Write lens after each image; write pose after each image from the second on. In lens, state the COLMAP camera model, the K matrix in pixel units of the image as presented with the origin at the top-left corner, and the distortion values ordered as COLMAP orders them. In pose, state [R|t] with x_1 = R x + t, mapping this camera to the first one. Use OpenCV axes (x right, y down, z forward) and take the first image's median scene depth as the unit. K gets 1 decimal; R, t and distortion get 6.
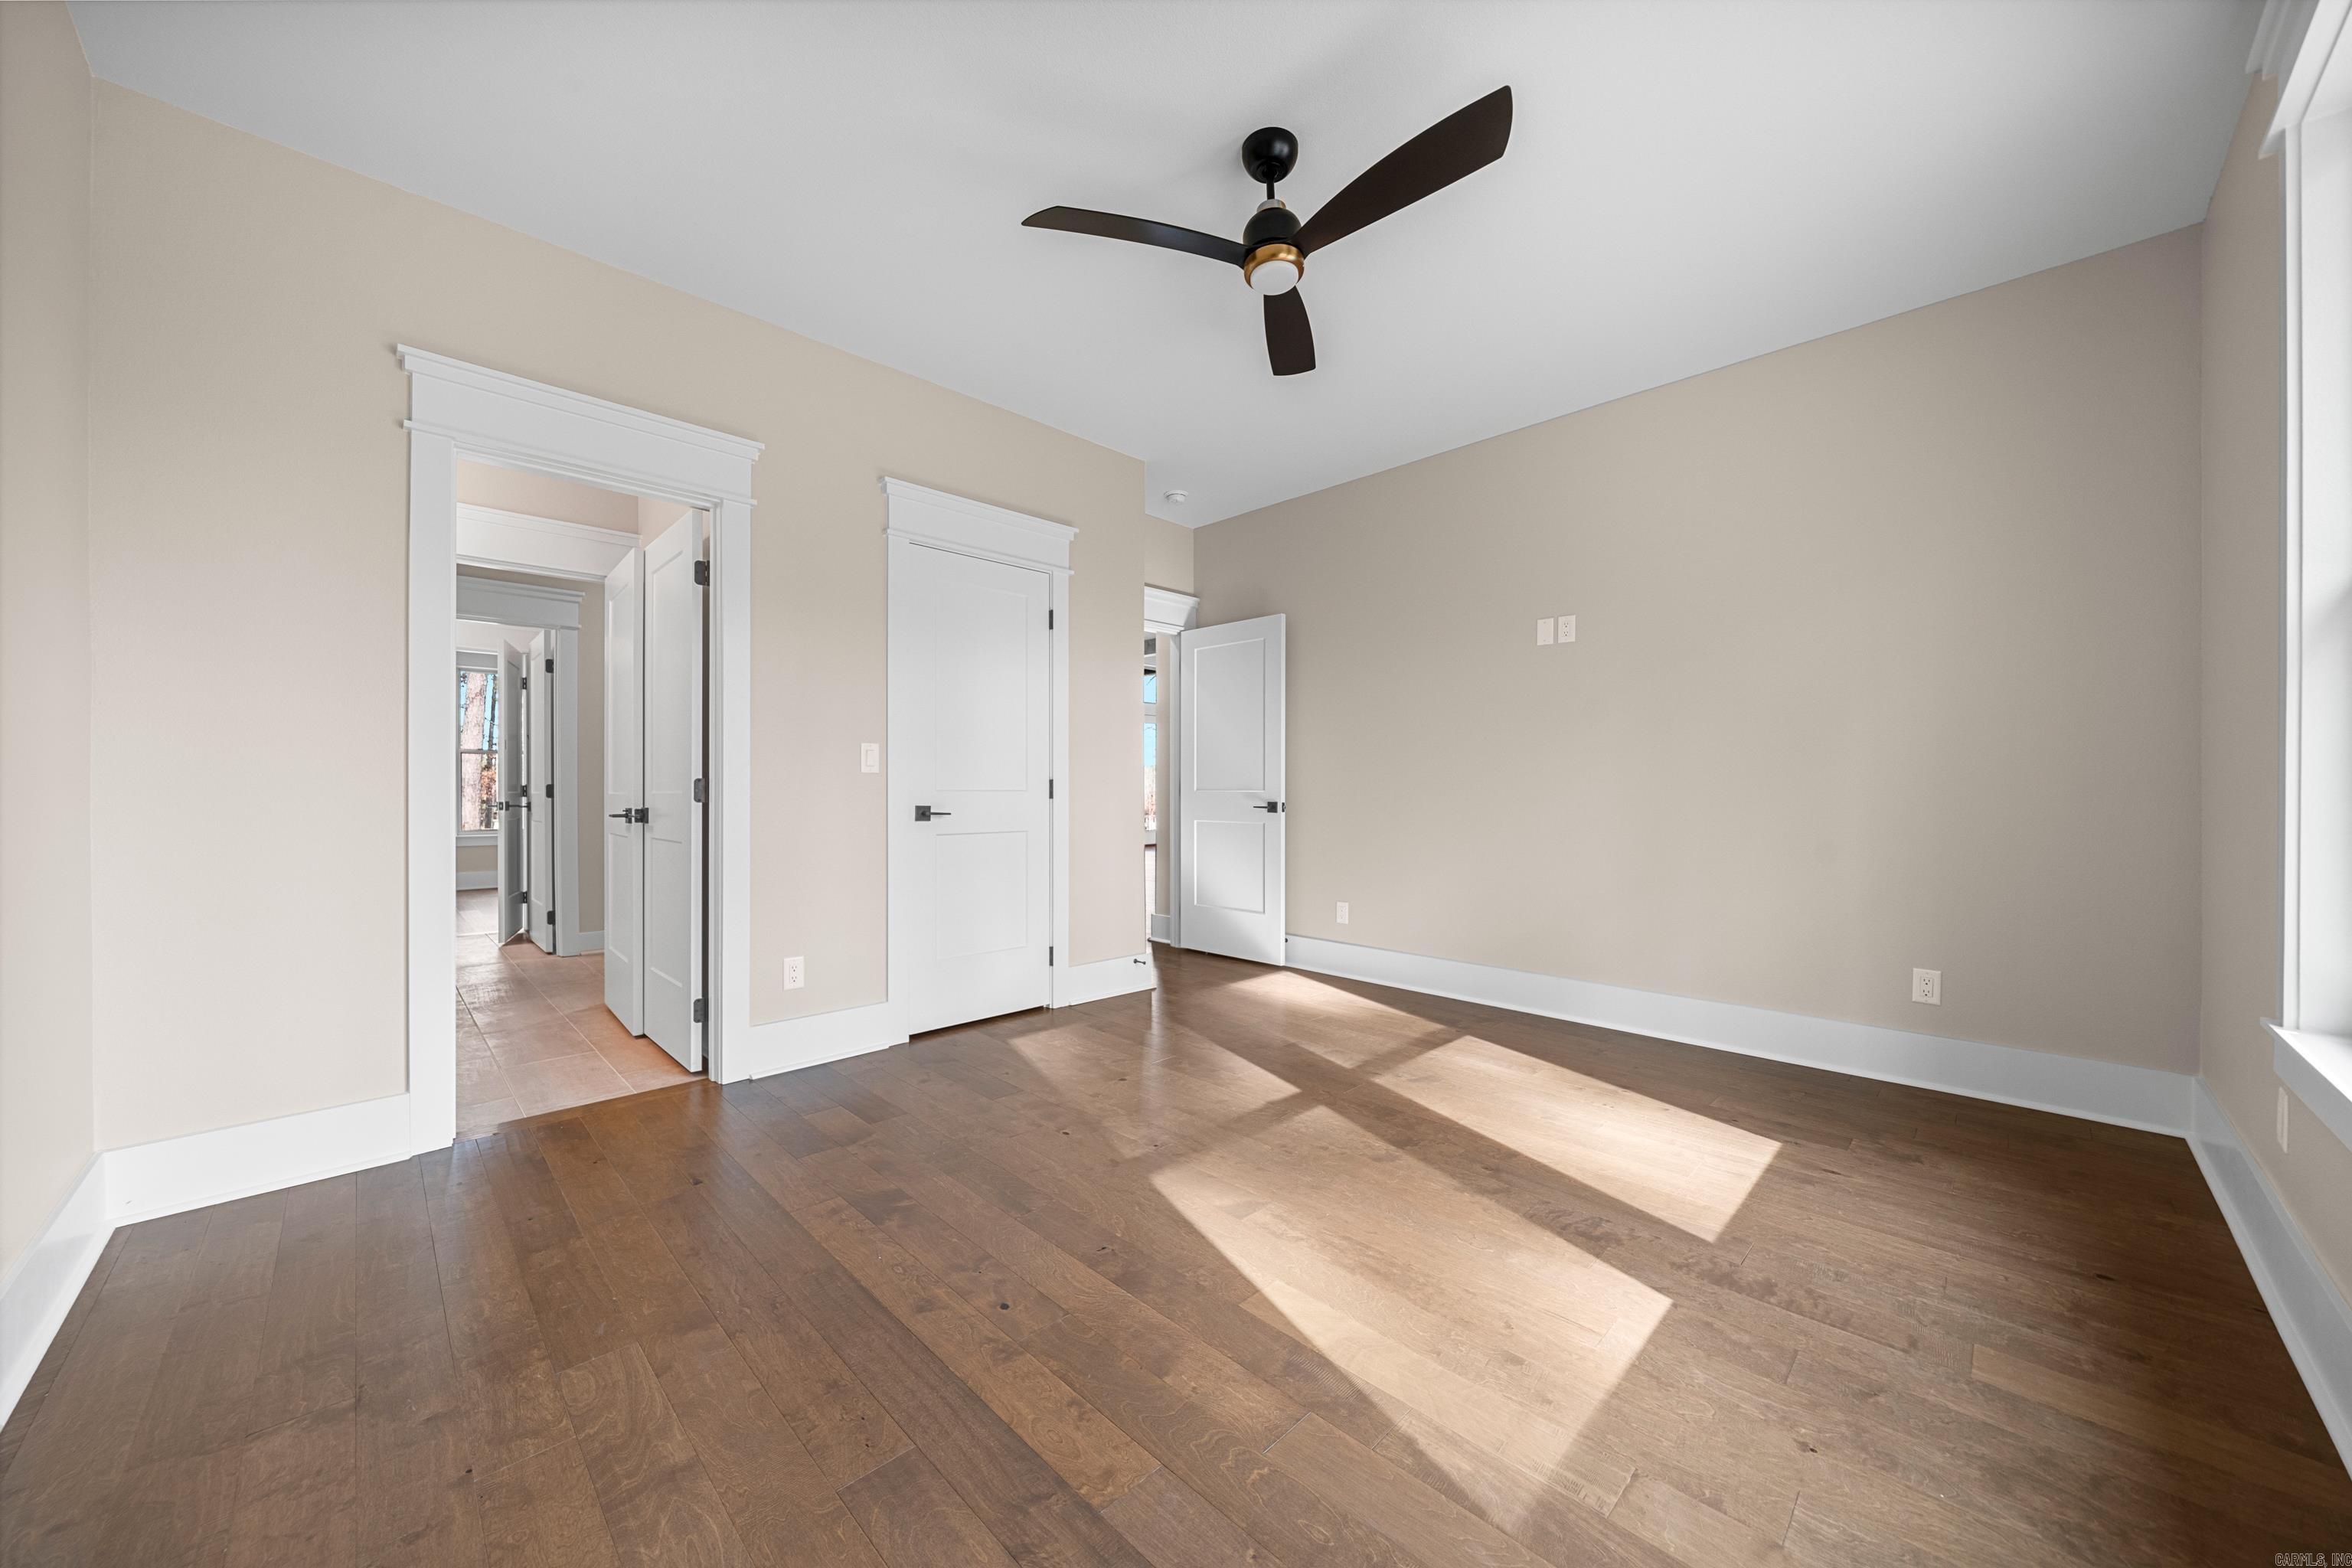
lens RADIAL K [[836.1, 0, 1171.7], [0, 836.1, 792.6], [0, 0, 1]] dist [-0.002333, -0.000174]
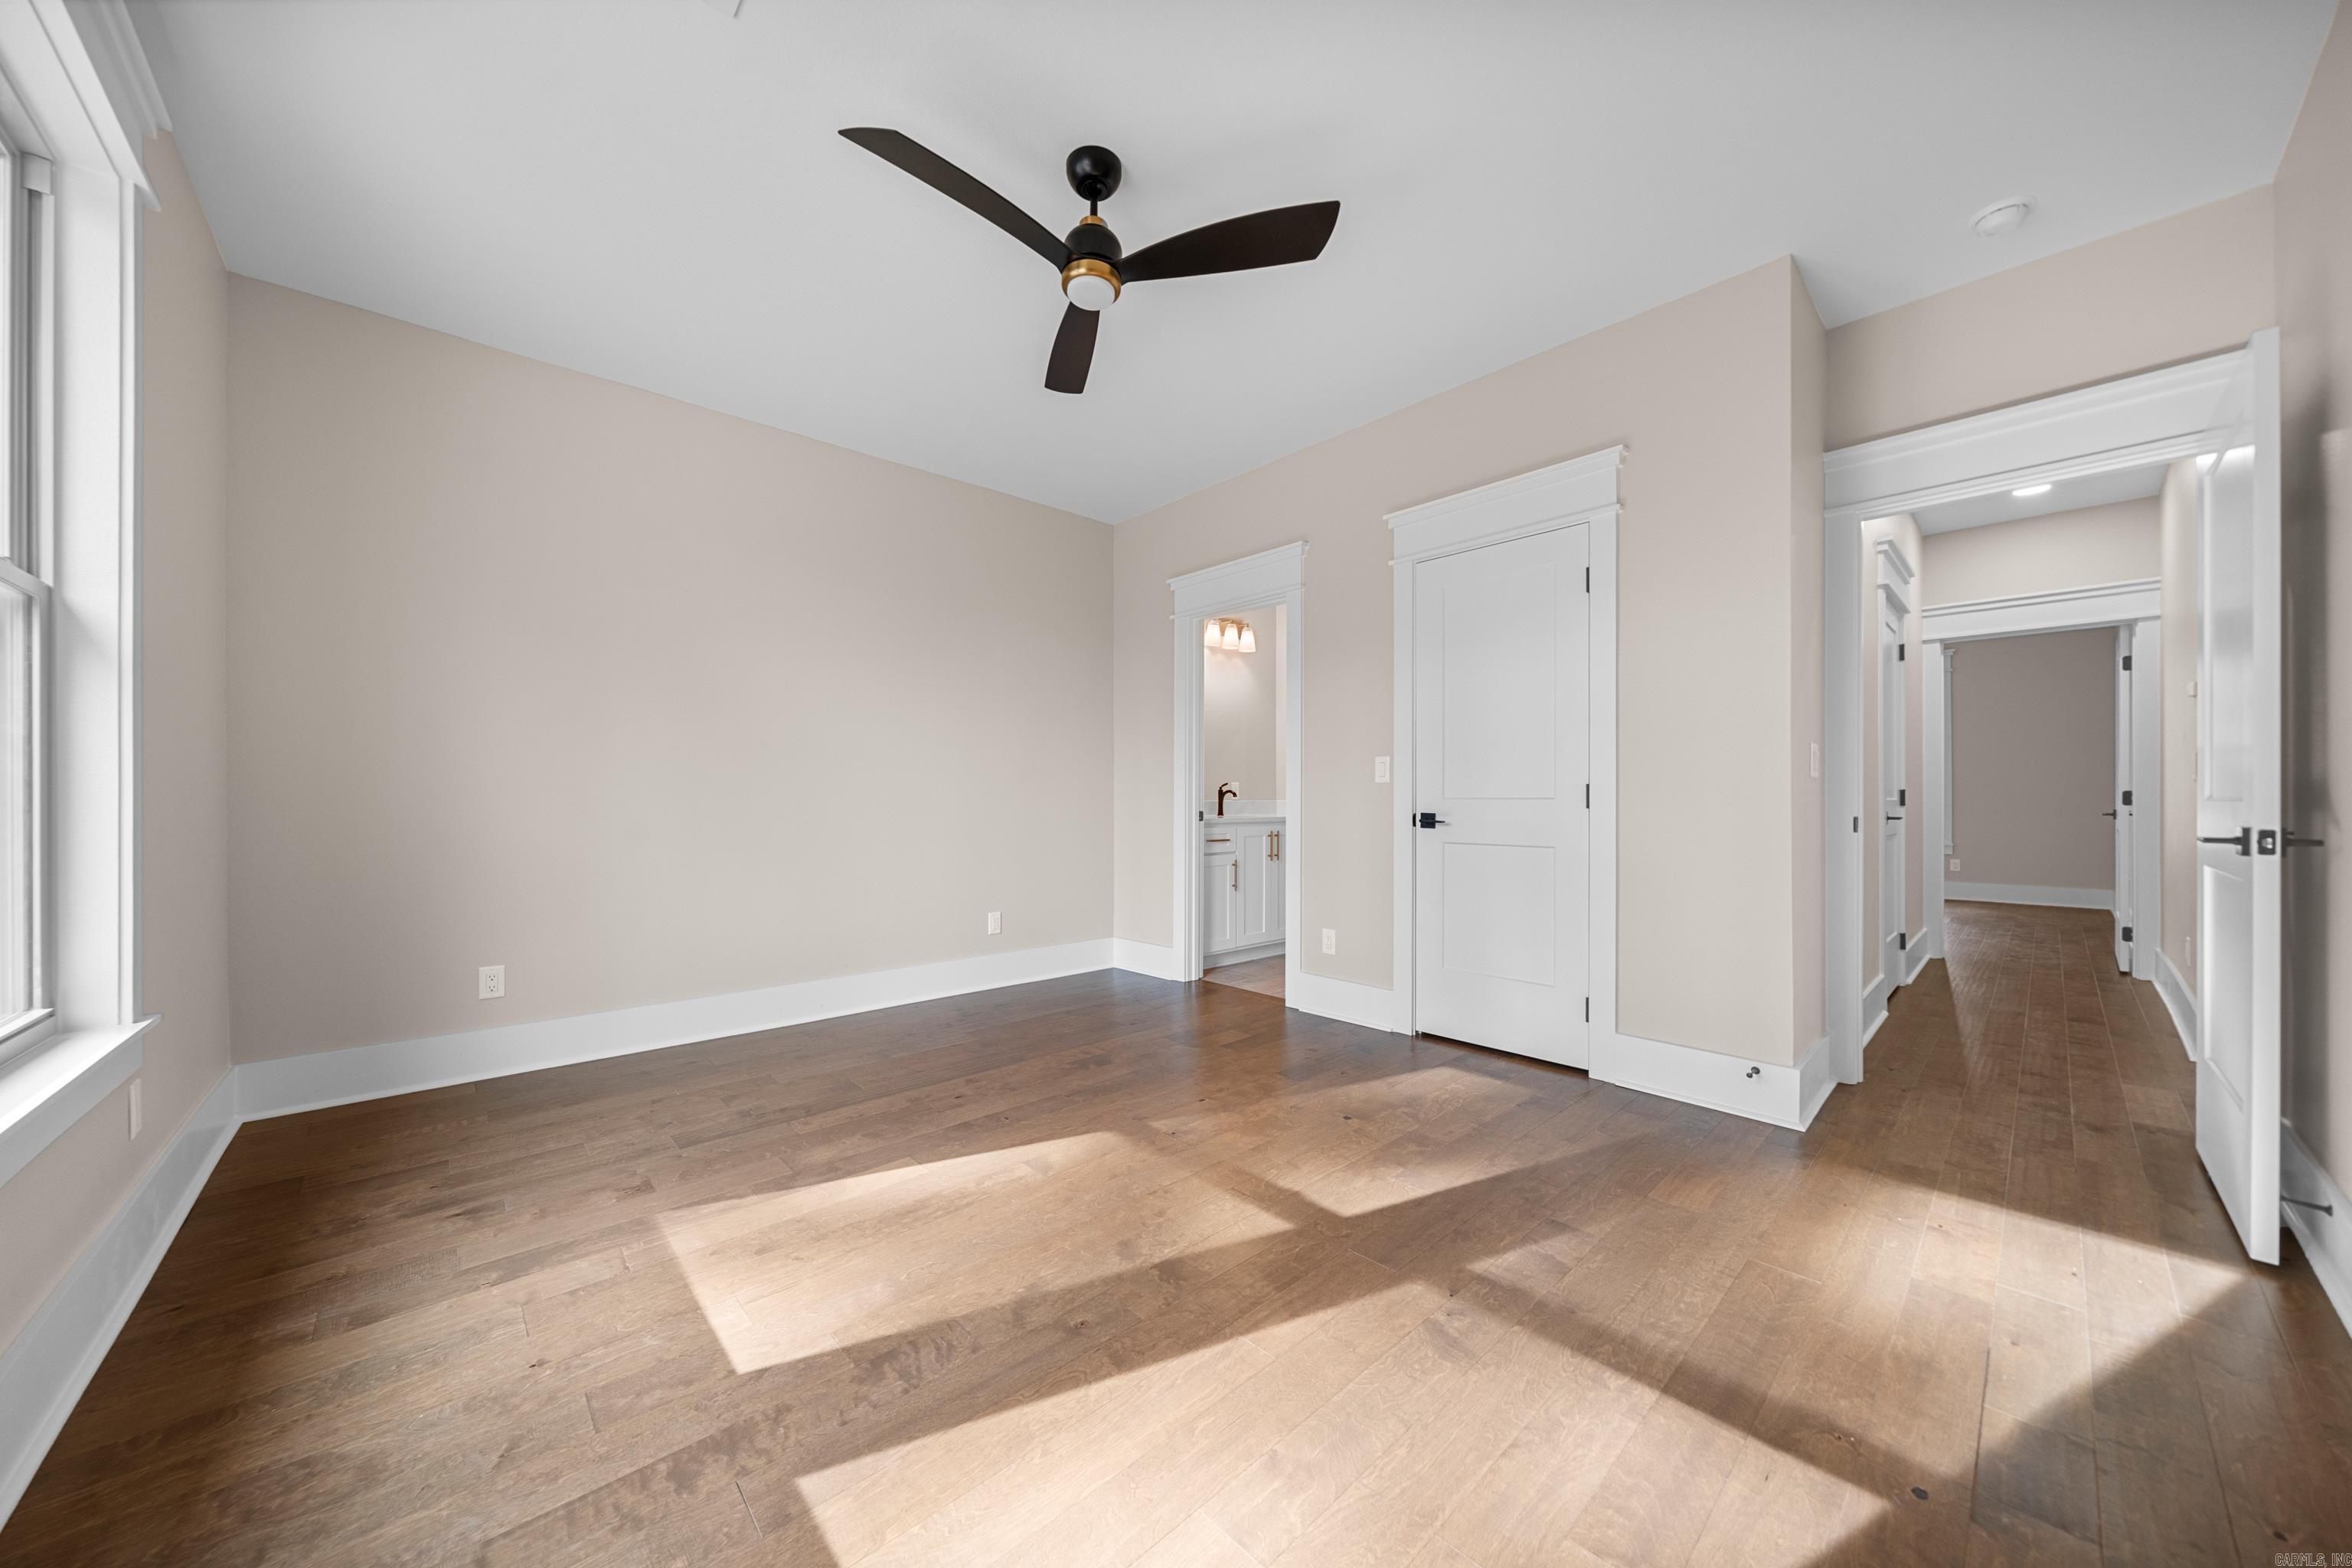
lens RADIAL K [[800.4, 0, 1180.9], [0, 800.4, 800.2], [0, 0, 1]] dist [-0.004533, -0.000198]
pose [[-0.018895, 0.001488, -0.999820, 1.171191], [-0.002735, 0.999995, 0.001540, -0.001472], [0.999818, 0.002764, -0.018891, 1.210300]]
